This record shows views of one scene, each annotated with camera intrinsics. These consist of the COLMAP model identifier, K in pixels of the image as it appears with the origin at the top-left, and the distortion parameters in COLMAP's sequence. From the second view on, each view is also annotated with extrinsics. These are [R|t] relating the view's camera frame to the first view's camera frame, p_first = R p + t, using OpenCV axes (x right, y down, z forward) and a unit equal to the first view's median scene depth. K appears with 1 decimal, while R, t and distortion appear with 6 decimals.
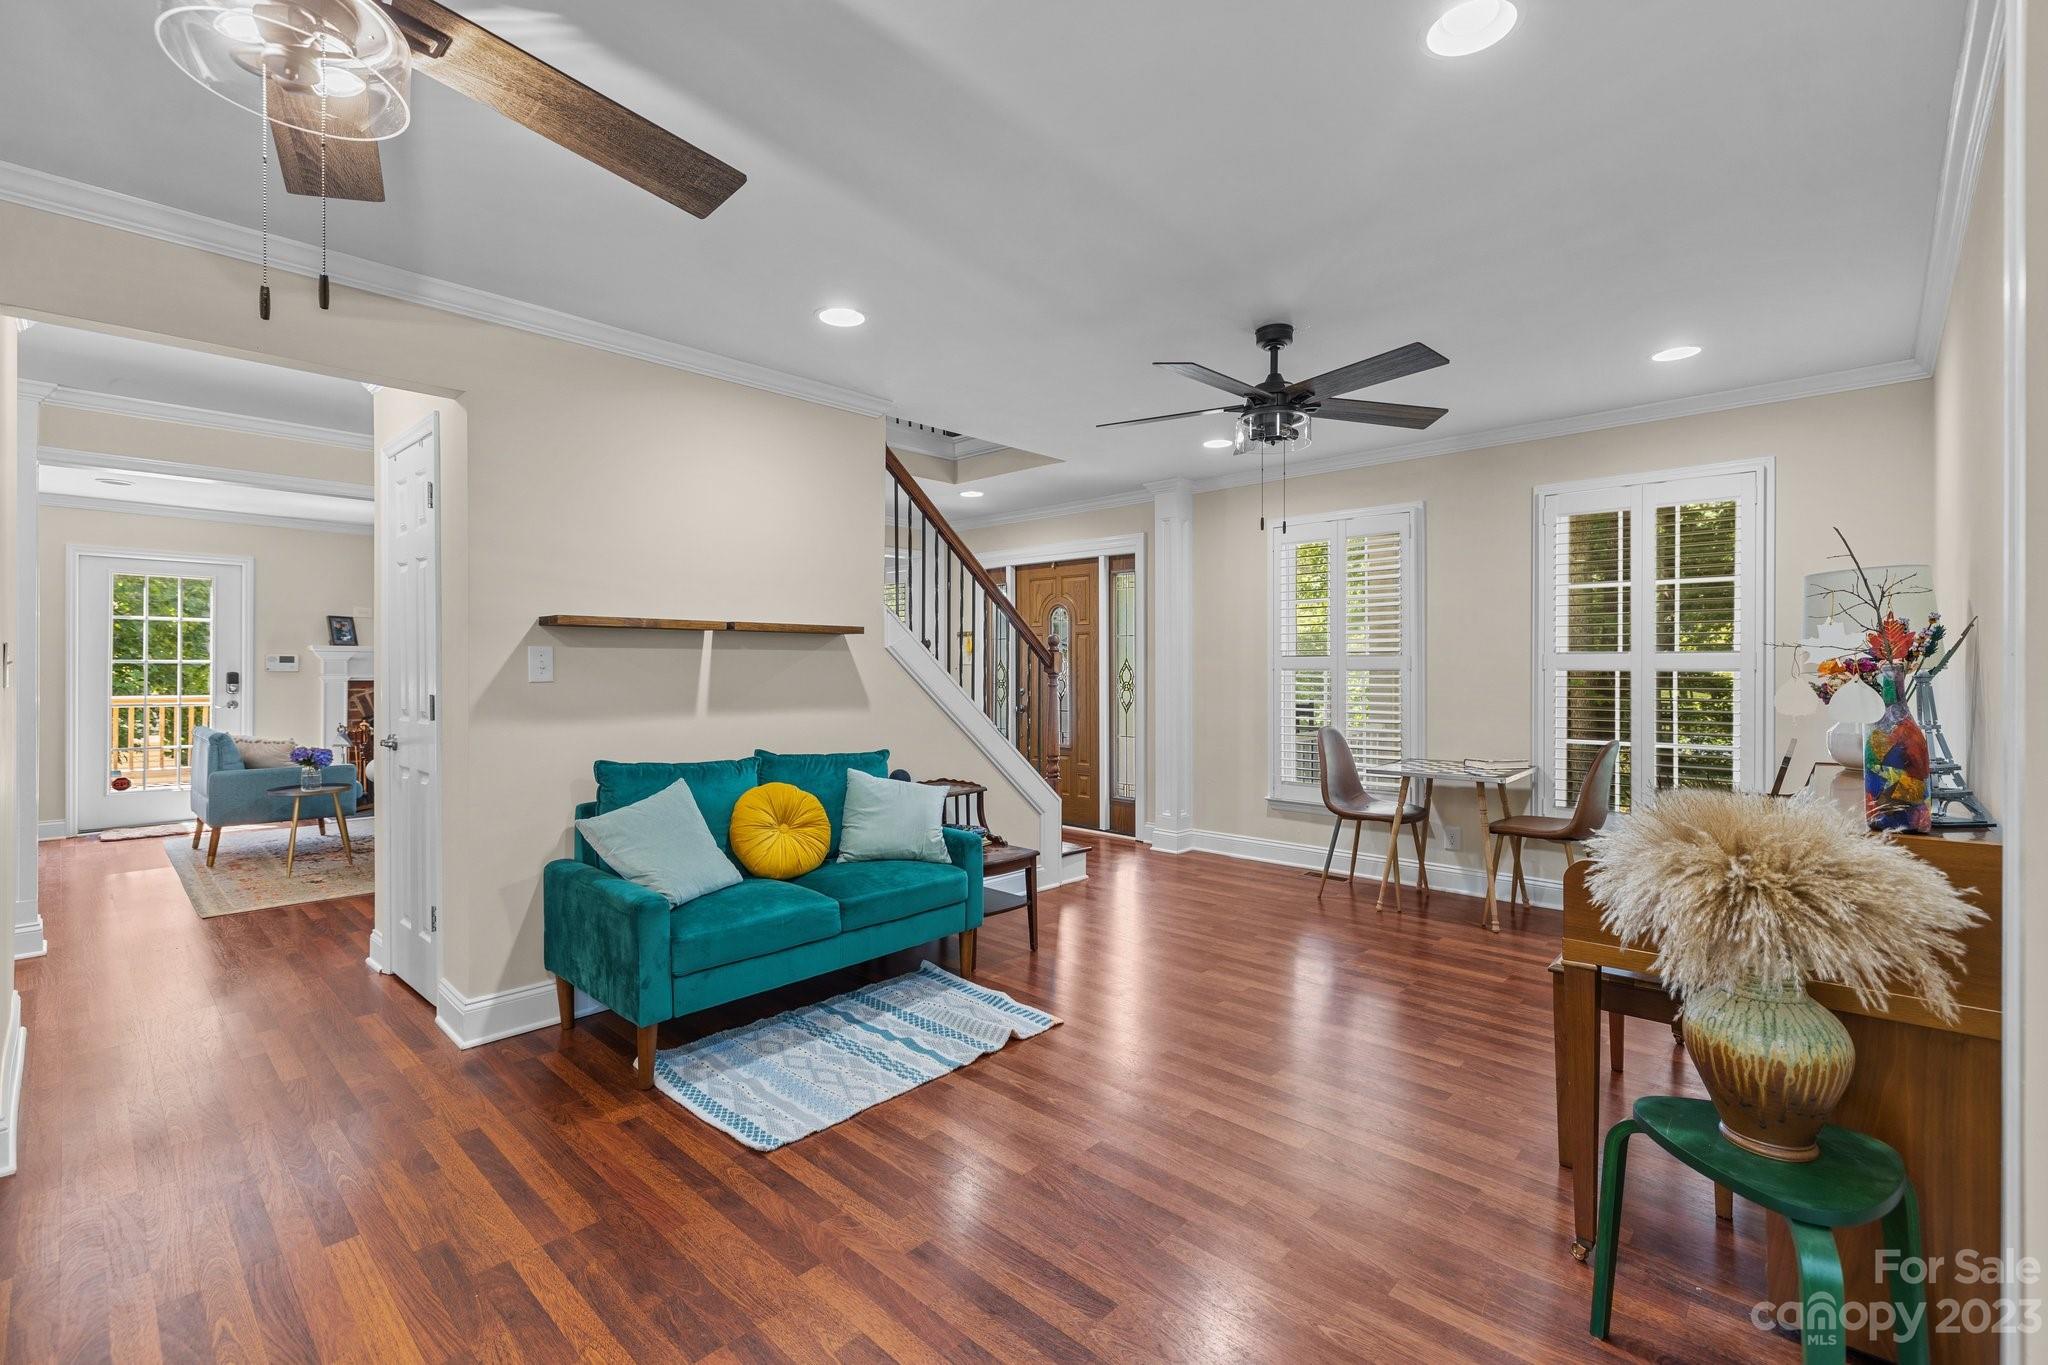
lens RADIAL K [[889.6, 0, 1017.4], [0, 889.6, 666.8], [0, 0, 1]] dist [0.004843, -0.001034]
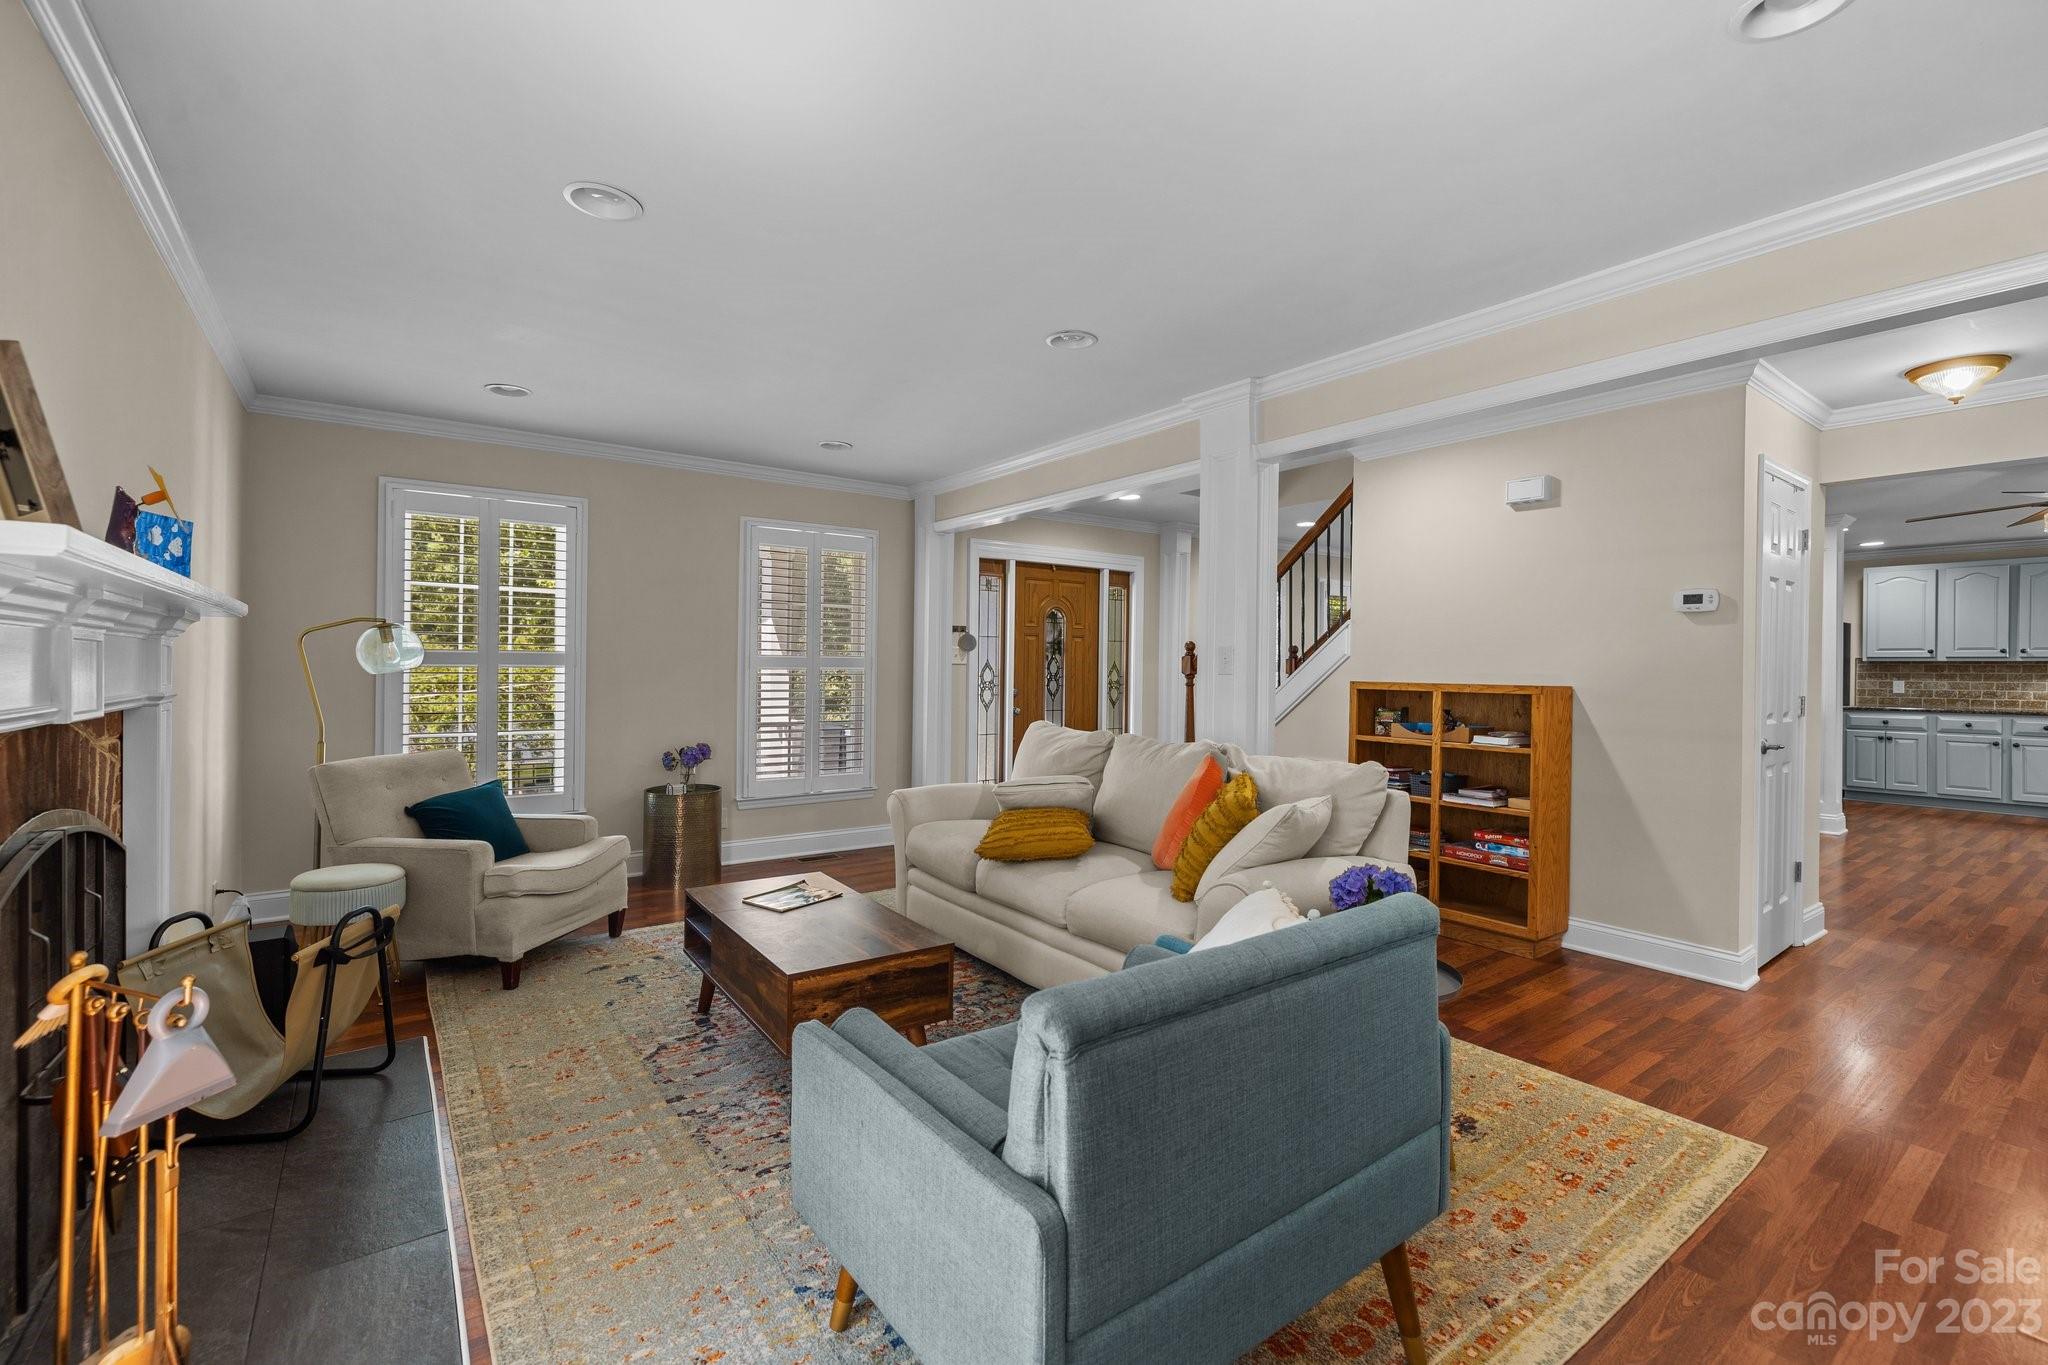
lens RADIAL K [[889.6, 0, 1013.3], [0, 889.6, 668.5], [0, 0, 1]] dist [0.004843, -0.001034]
pose [[0.175228, -0.000619, 0.984528, -2.027849], [-0.009861, 0.999949, 0.002384, -0.002332], [-0.984478, -0.010127, 0.175213, 1.805730]]
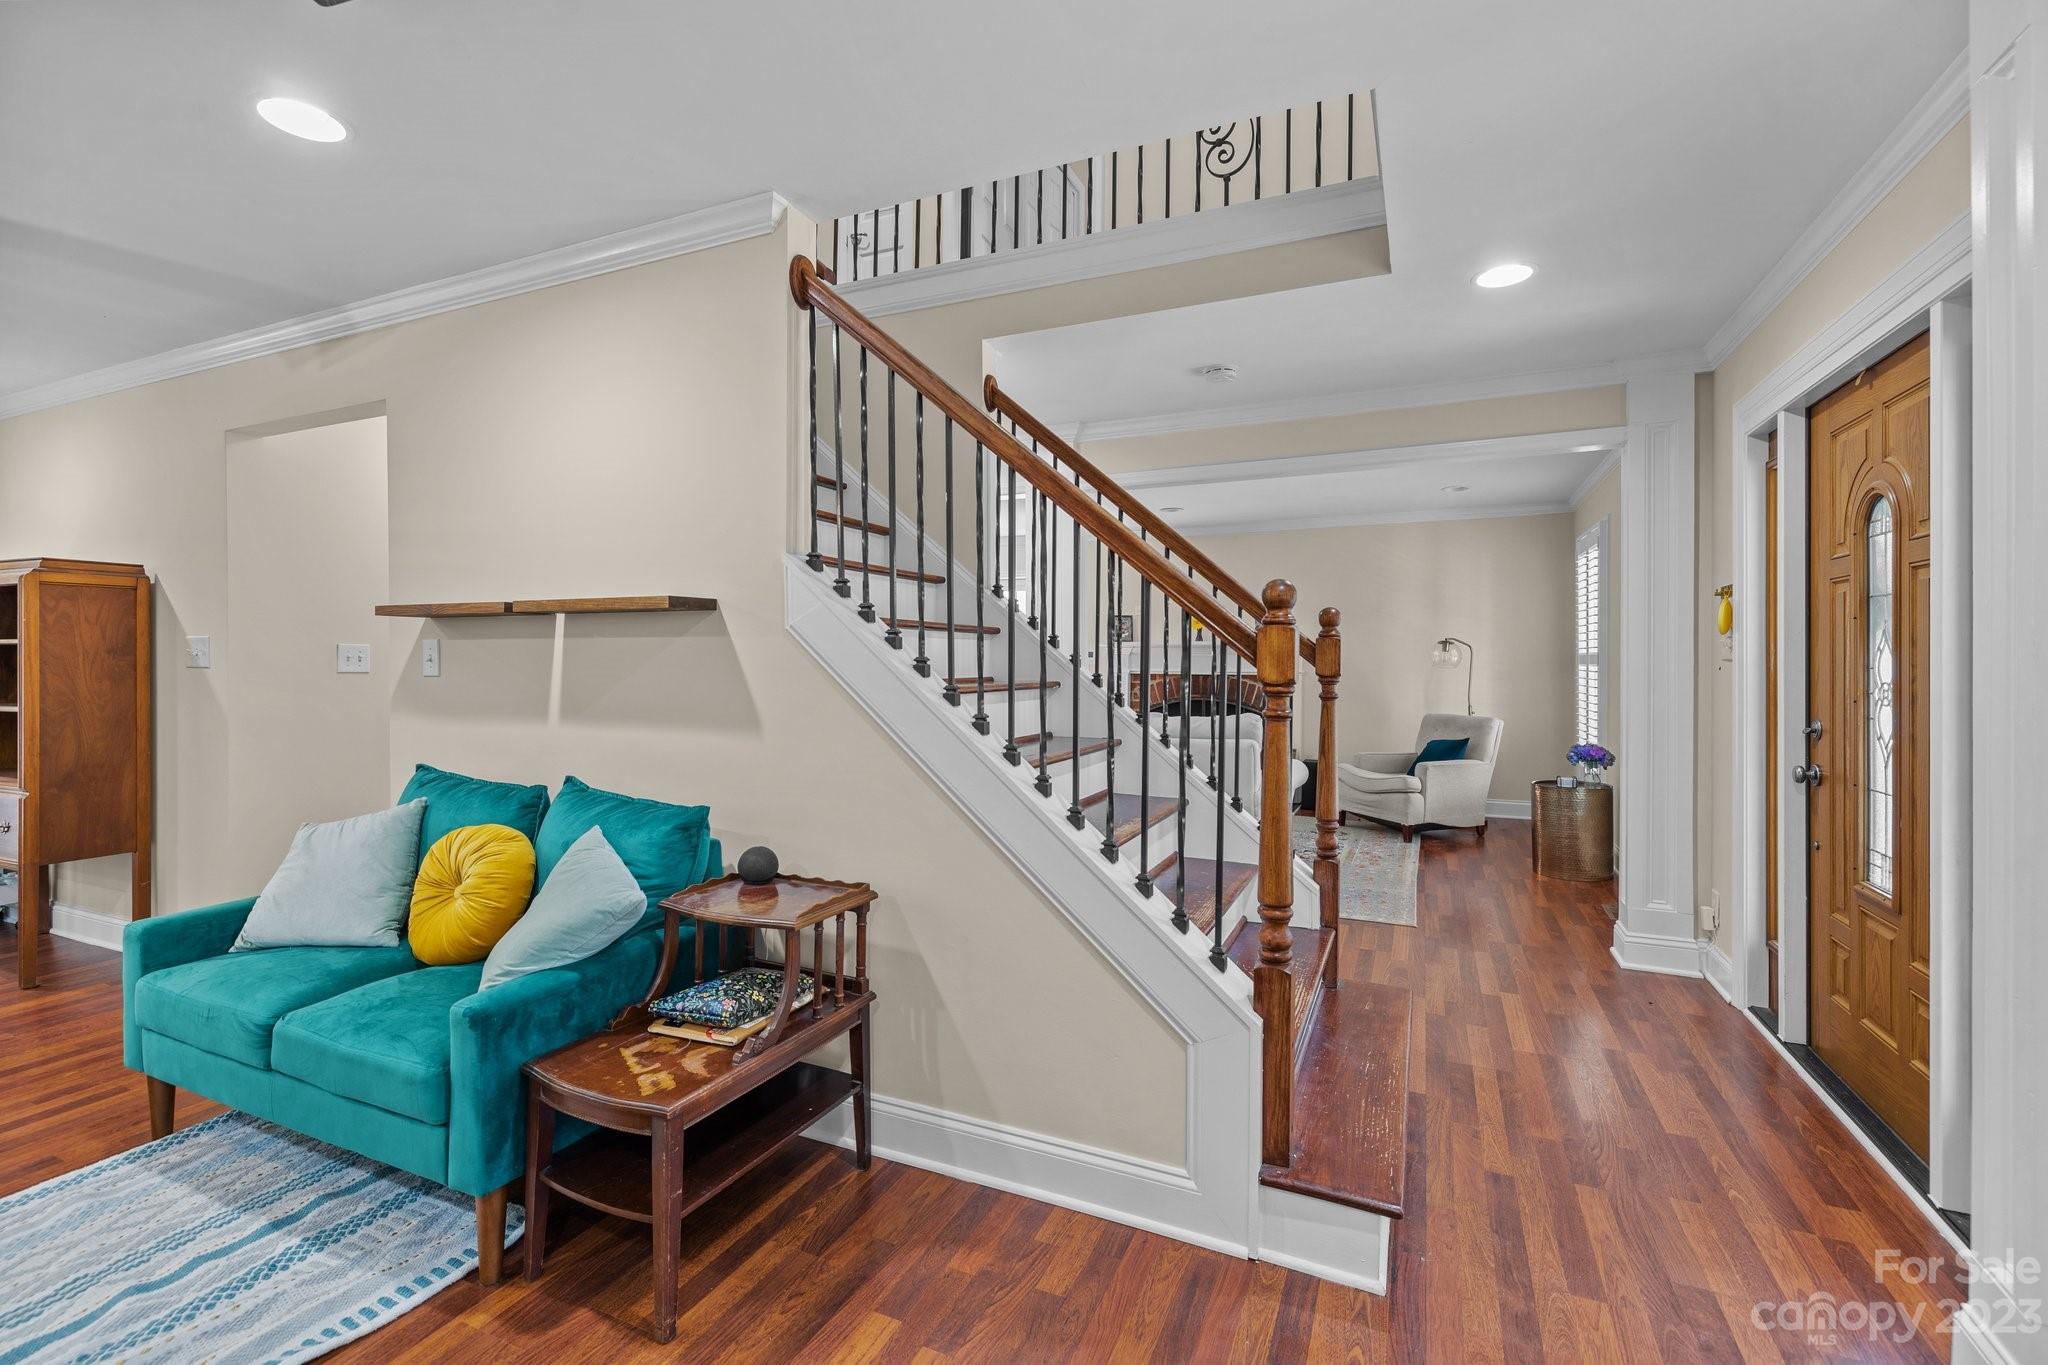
lens RADIAL K [[889.6, 0, 1026.4], [0, 889.6, 666.4], [0, 0, 1]] dist [0.004843, -0.001034]
pose [[0.332626, 0.003894, -0.943051, 0.550532], [-0.004024, 0.999988, 0.002710, 0.000493], [0.943050, 0.002894, 0.332638, 1.195604]]
